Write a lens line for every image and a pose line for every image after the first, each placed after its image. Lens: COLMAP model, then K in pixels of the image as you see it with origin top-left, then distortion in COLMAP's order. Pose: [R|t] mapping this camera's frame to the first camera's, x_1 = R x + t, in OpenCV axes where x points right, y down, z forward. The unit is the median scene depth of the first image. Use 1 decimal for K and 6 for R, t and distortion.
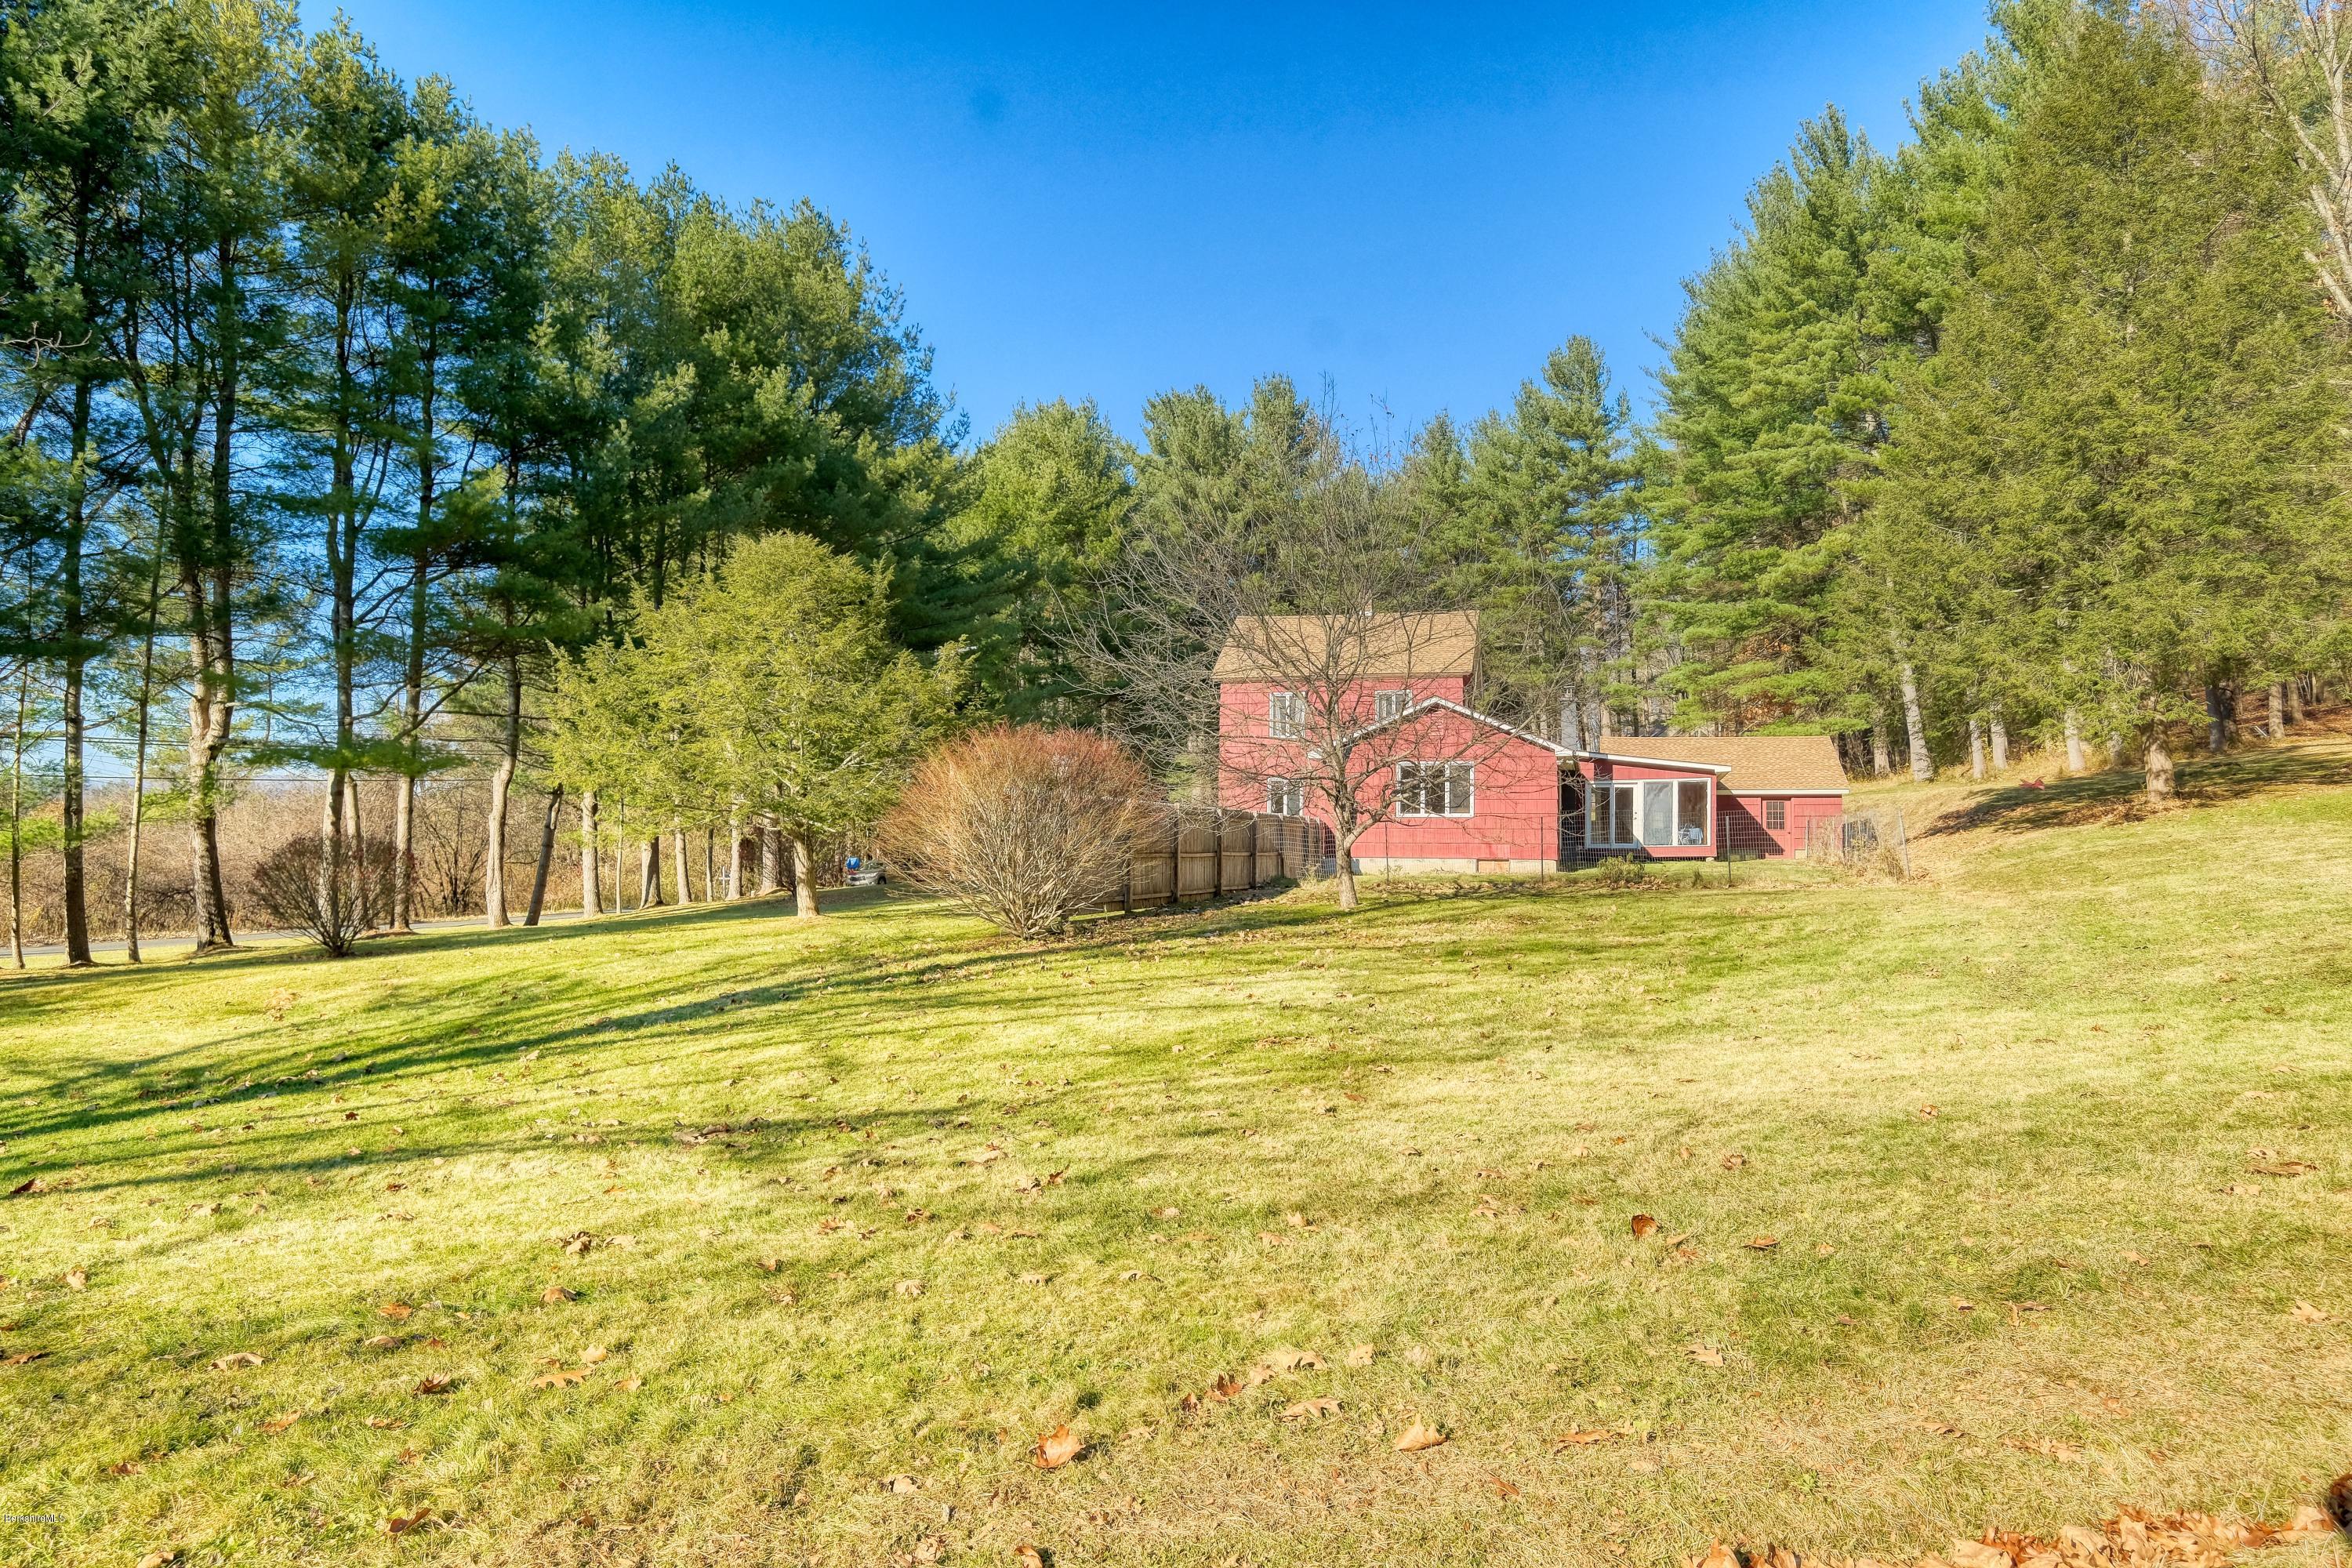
lens RADIAL K [[1359.4, 0, 1176.0], [0, 1359.4, 784.0], [0, 0, 1]] dist [0.000971, 0.000852]
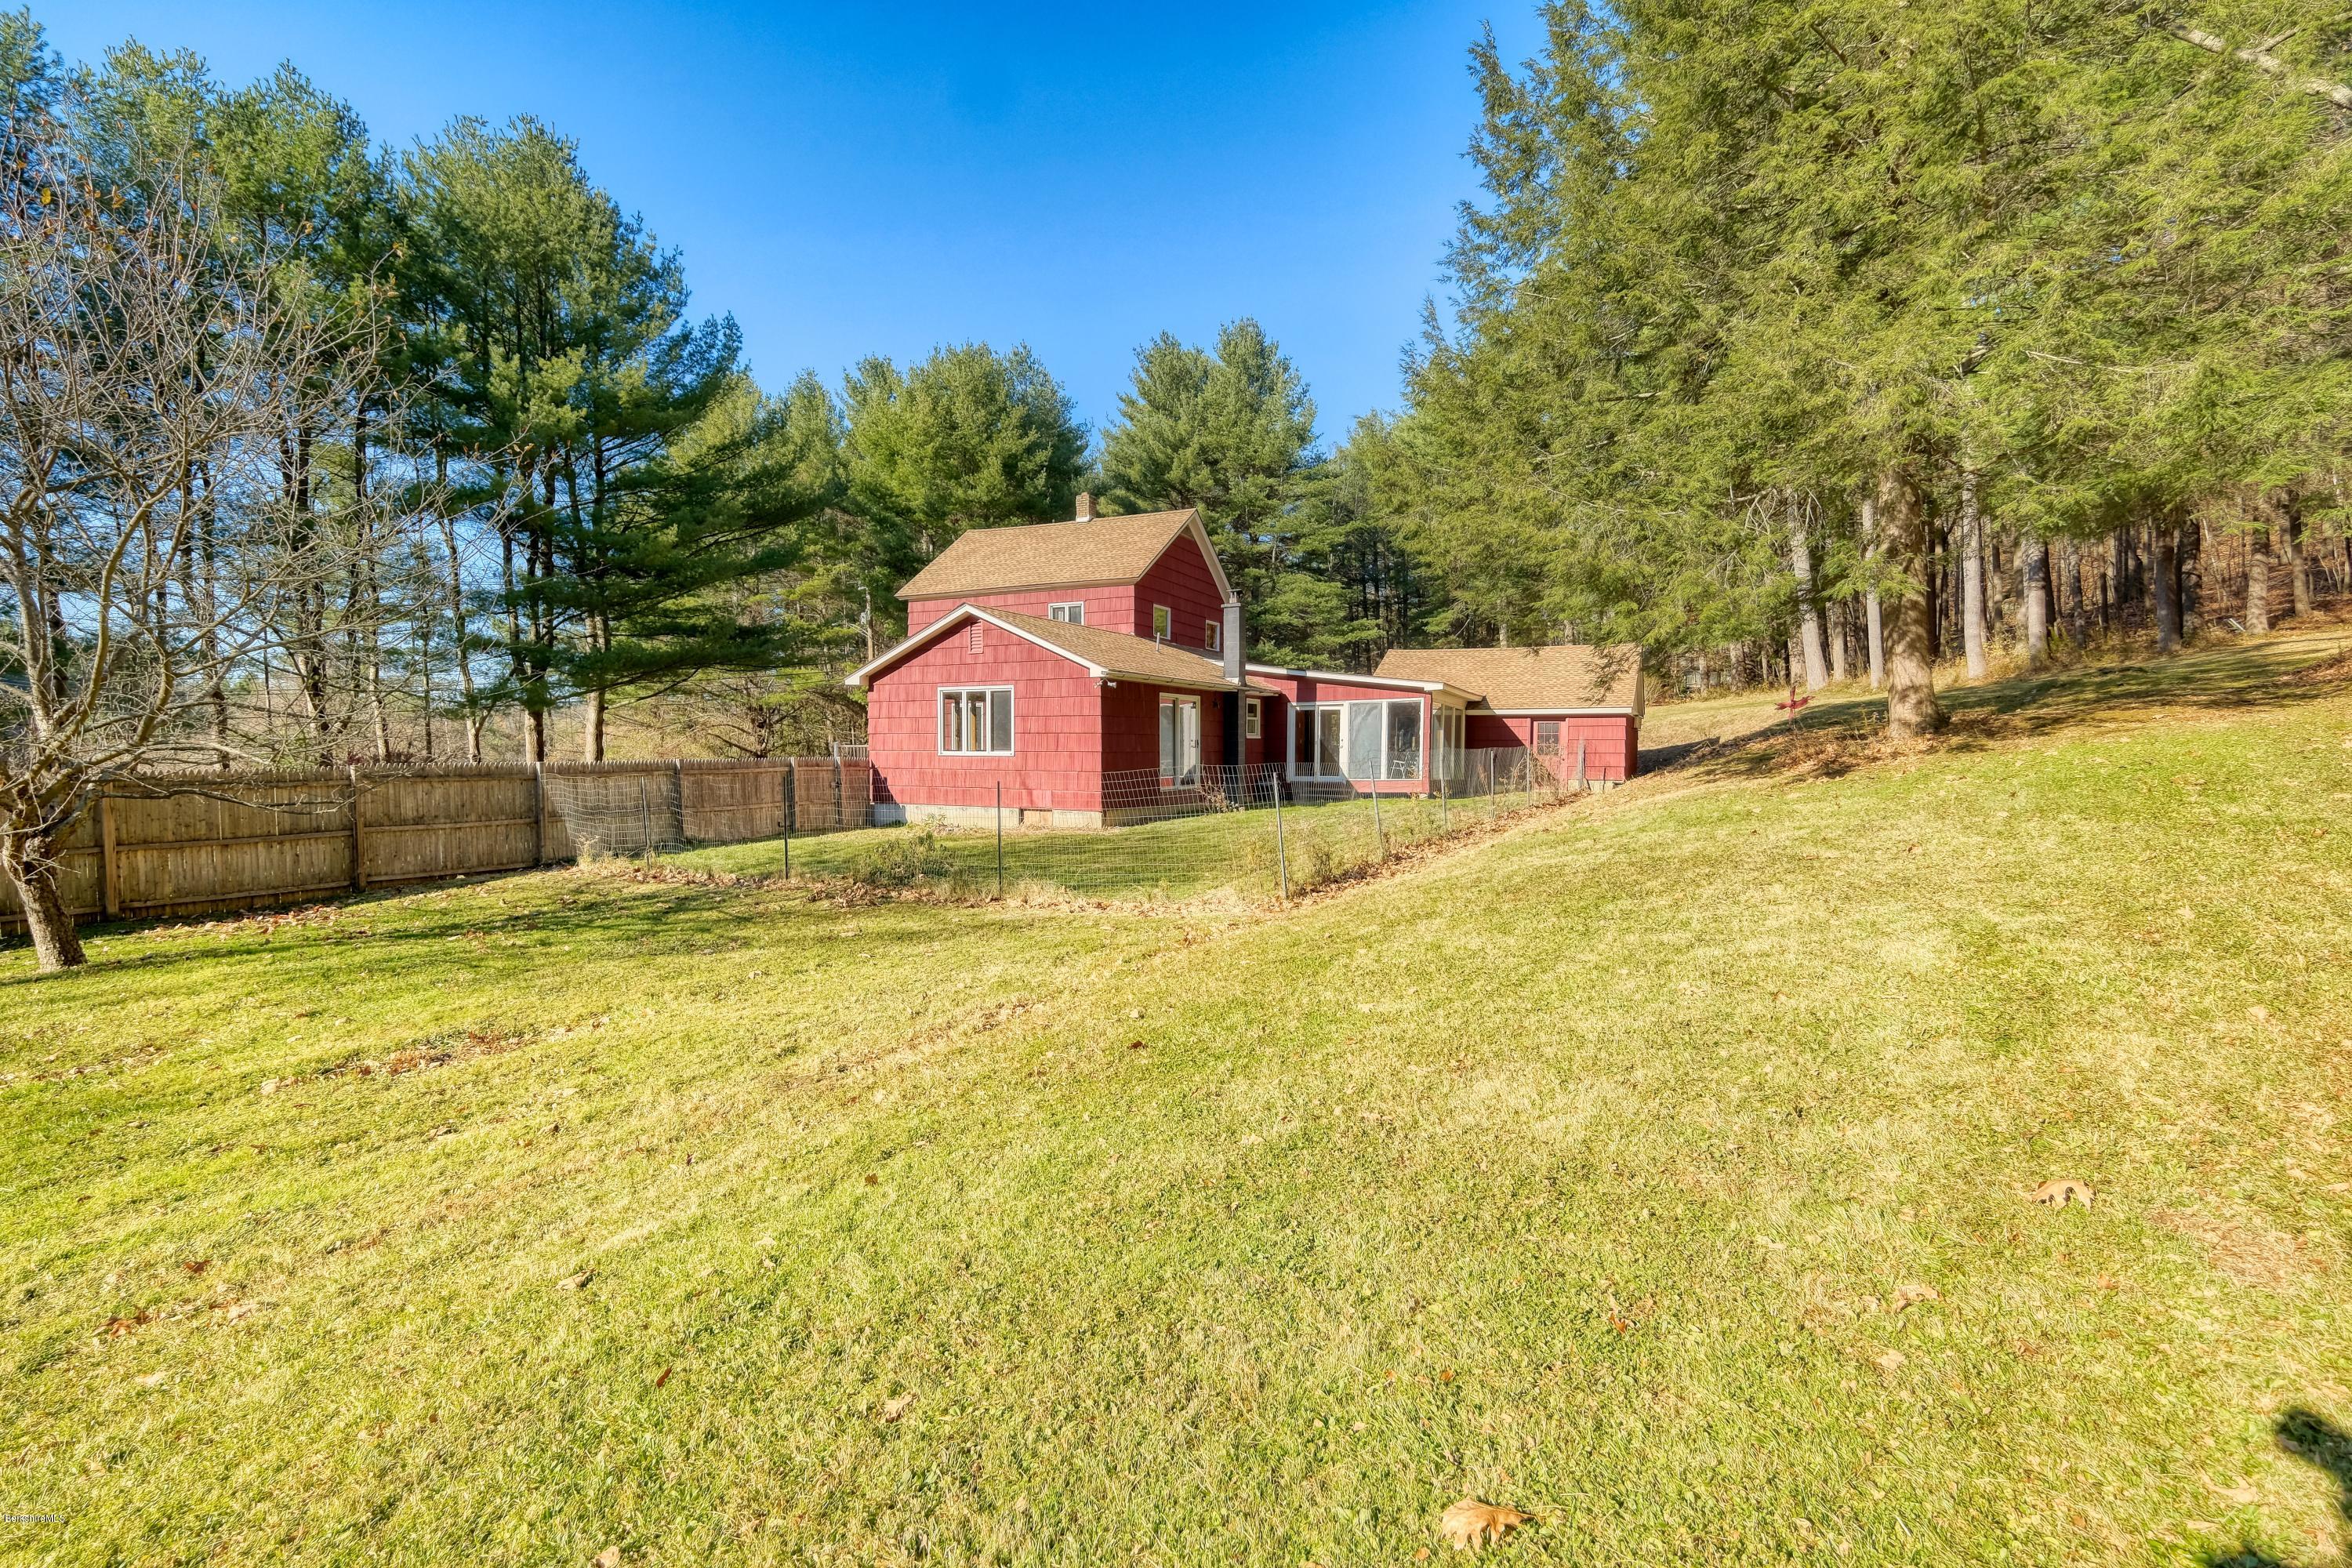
lens RADIAL K [[1025.4, 0, 1176.0], [0, 1025.4, 784.0], [0, 0, 1]] dist [-0.002065, -0.000380]
pose [[0.984790, -0.001280, -0.173747, 0.350932], [0.016247, 0.996270, 0.084745, -0.007470], [0.172990, -0.086279, 0.981137, 0.355711]]
